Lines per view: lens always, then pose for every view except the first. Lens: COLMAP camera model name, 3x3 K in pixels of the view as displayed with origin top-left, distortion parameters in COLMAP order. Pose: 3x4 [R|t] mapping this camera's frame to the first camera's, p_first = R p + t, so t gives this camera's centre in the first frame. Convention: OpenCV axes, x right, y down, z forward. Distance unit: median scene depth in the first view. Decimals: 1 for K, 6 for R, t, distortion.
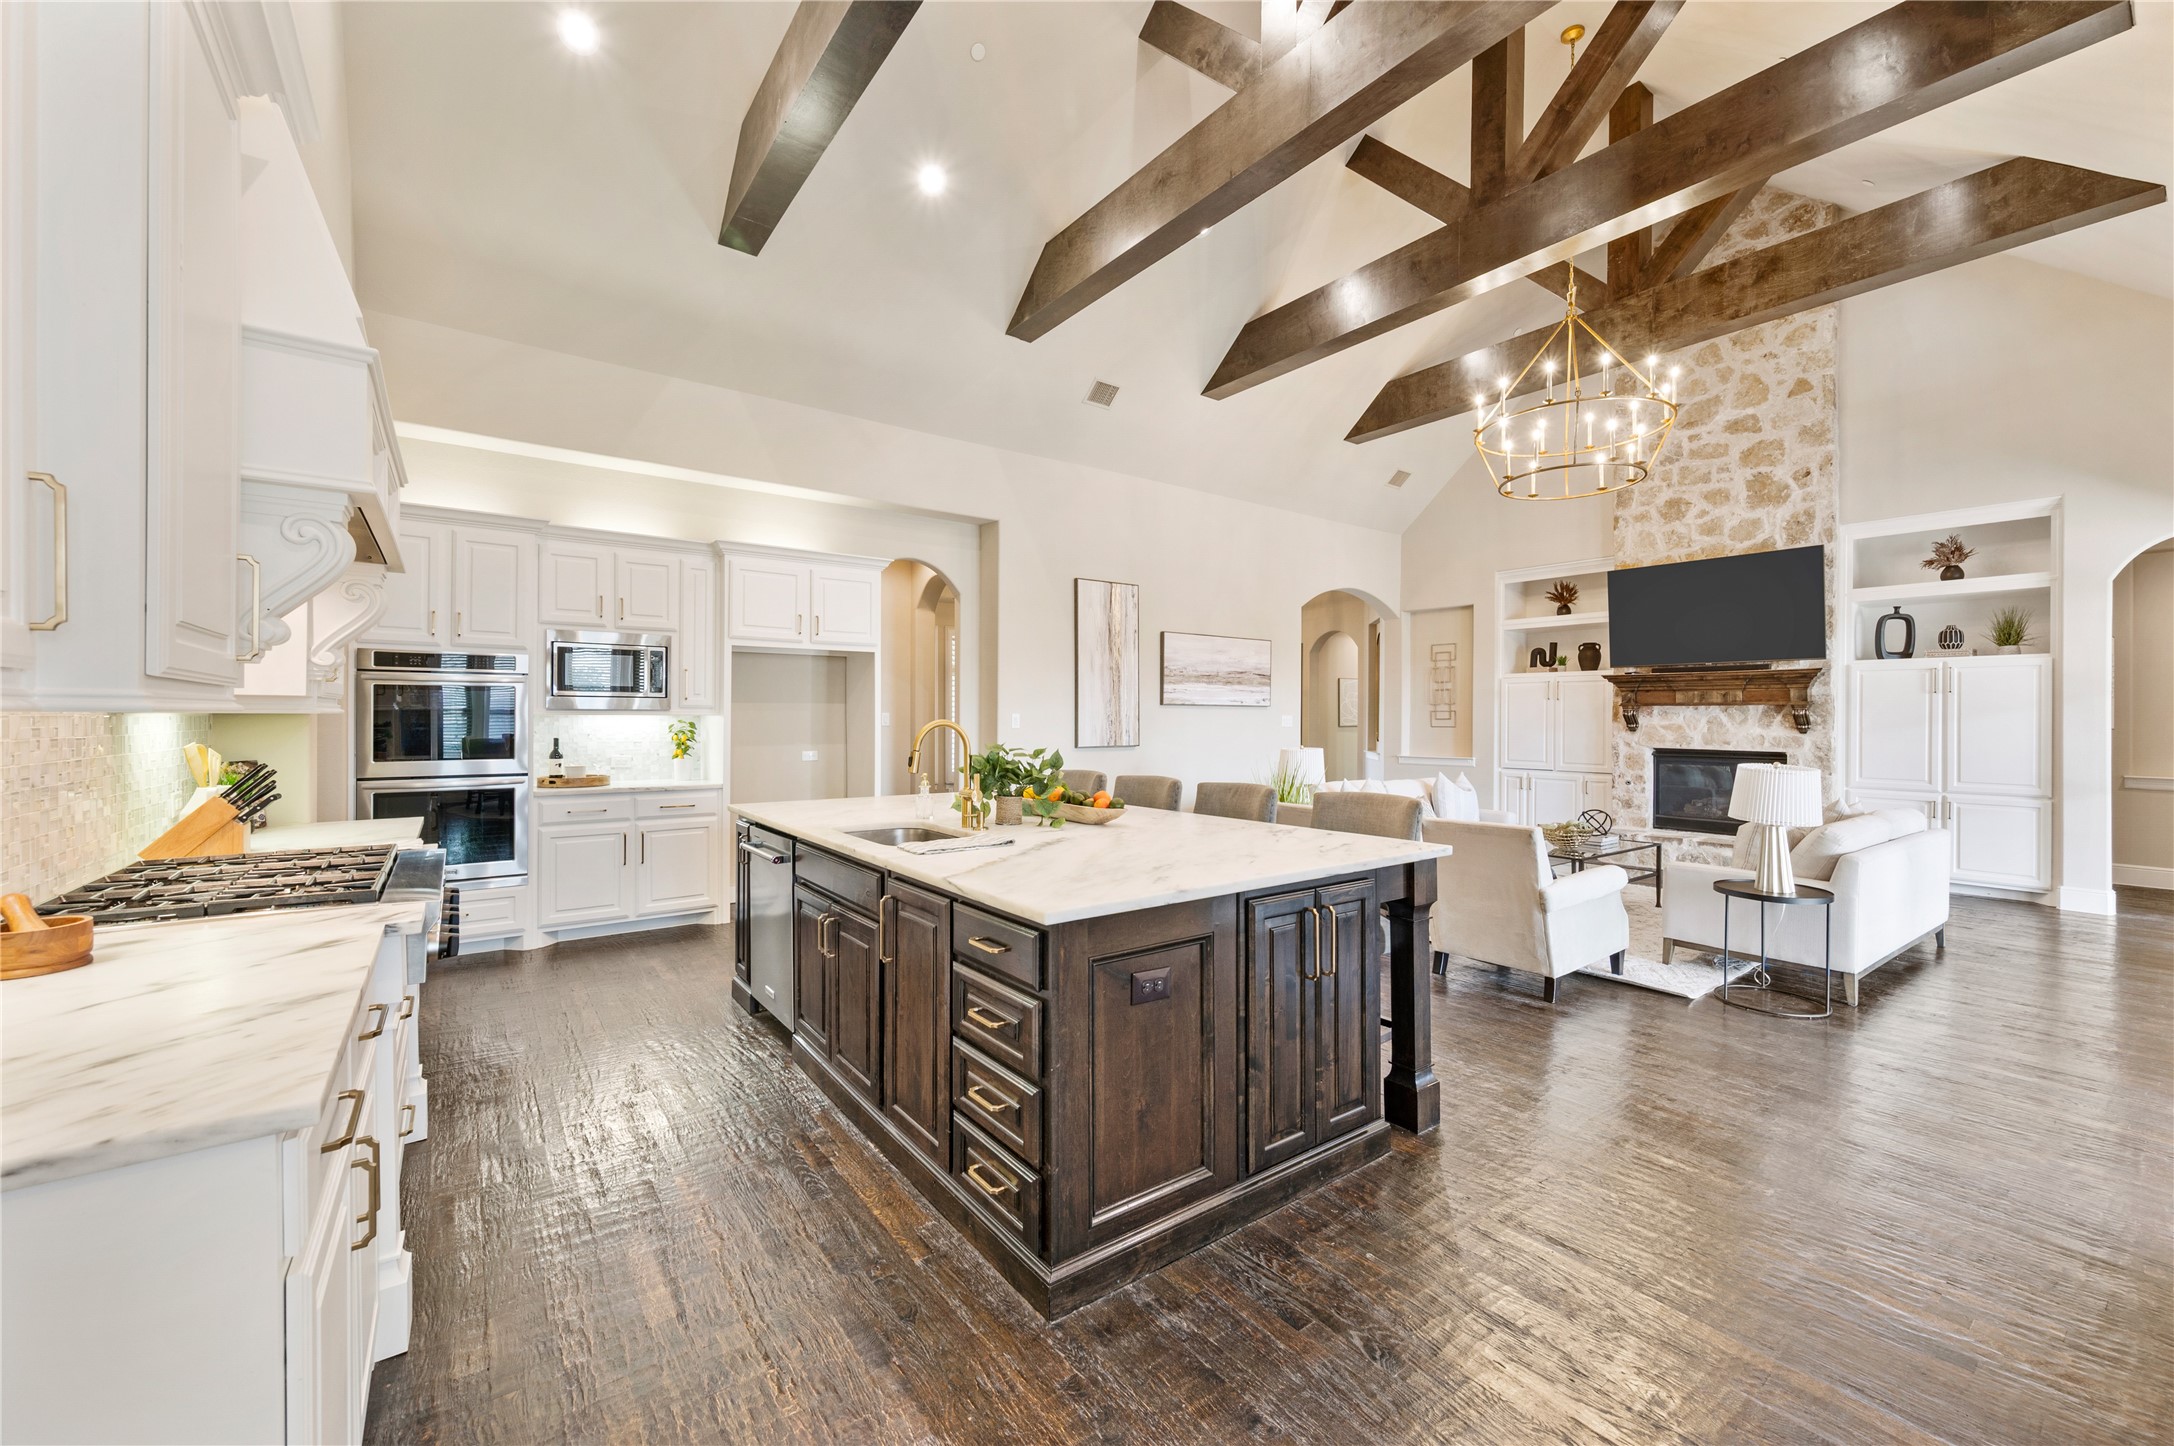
lens RADIAL K [[864.9, 0, 1089.3], [0, 864.9, 717.5], [0, 0, 1]] dist [0.000738, -0.000041]
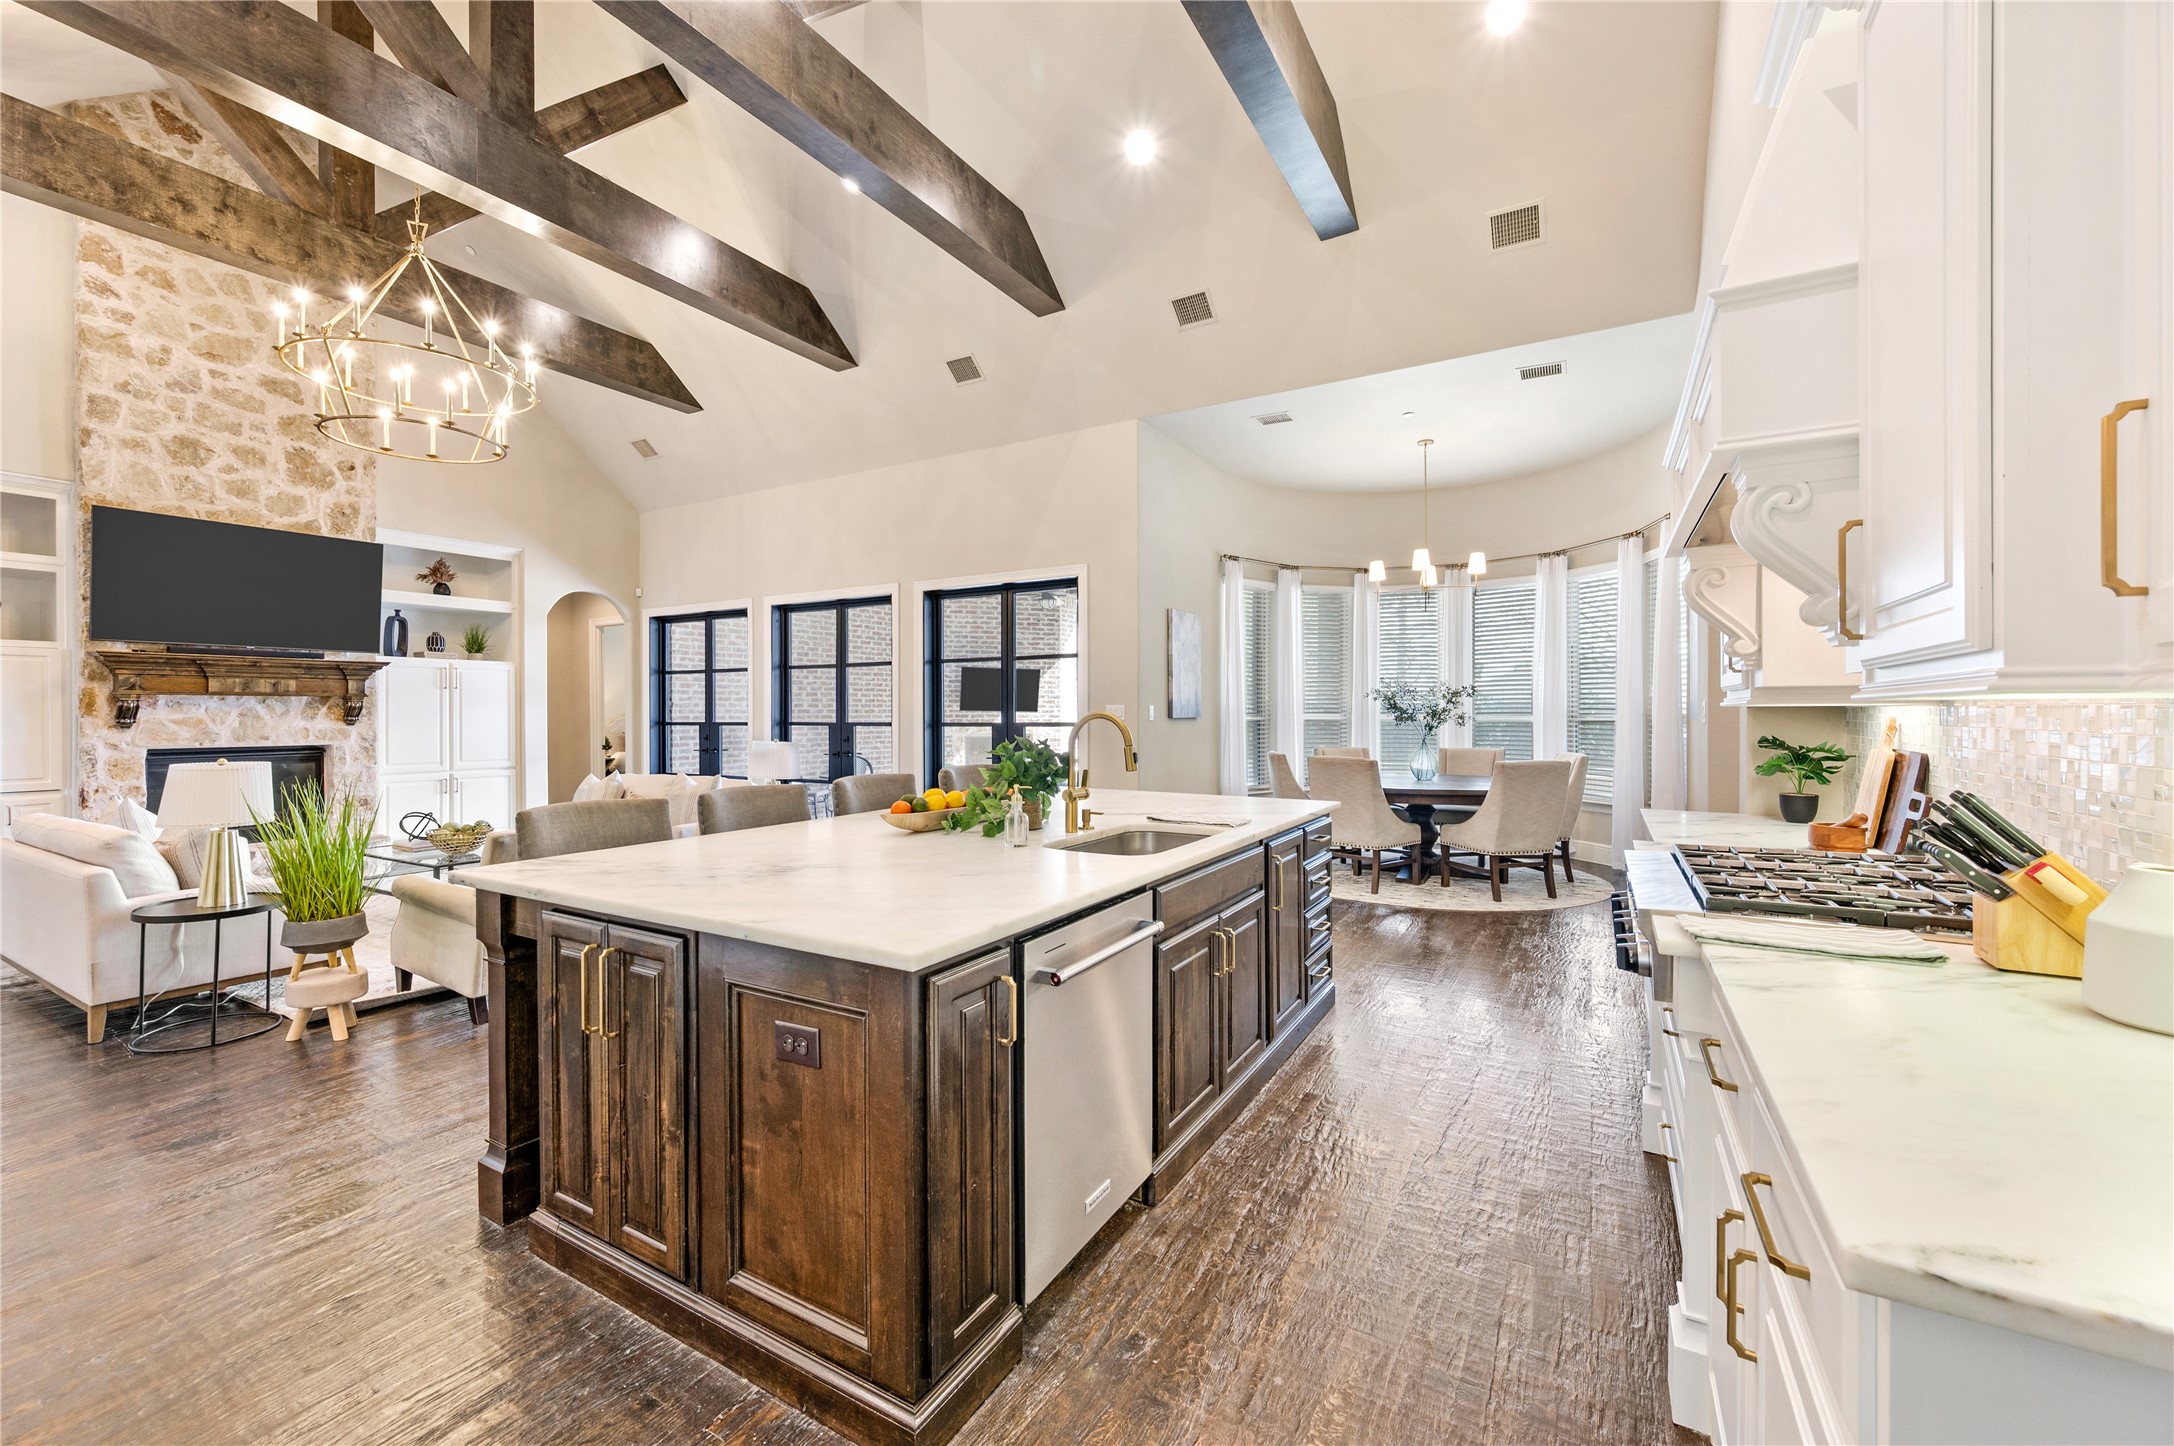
lens RADIAL K [[864.9, 0, 1089.3], [0, 864.9, 717.5], [0, 0, 1]] dist [0.000738, -0.000041]
pose [[-0.395410, -0.011425, 0.918434, -0.426419], [-0.000899, 0.999927, 0.012052, -0.003255], [-0.918504, 0.003940, -0.395392, 0.589042]]
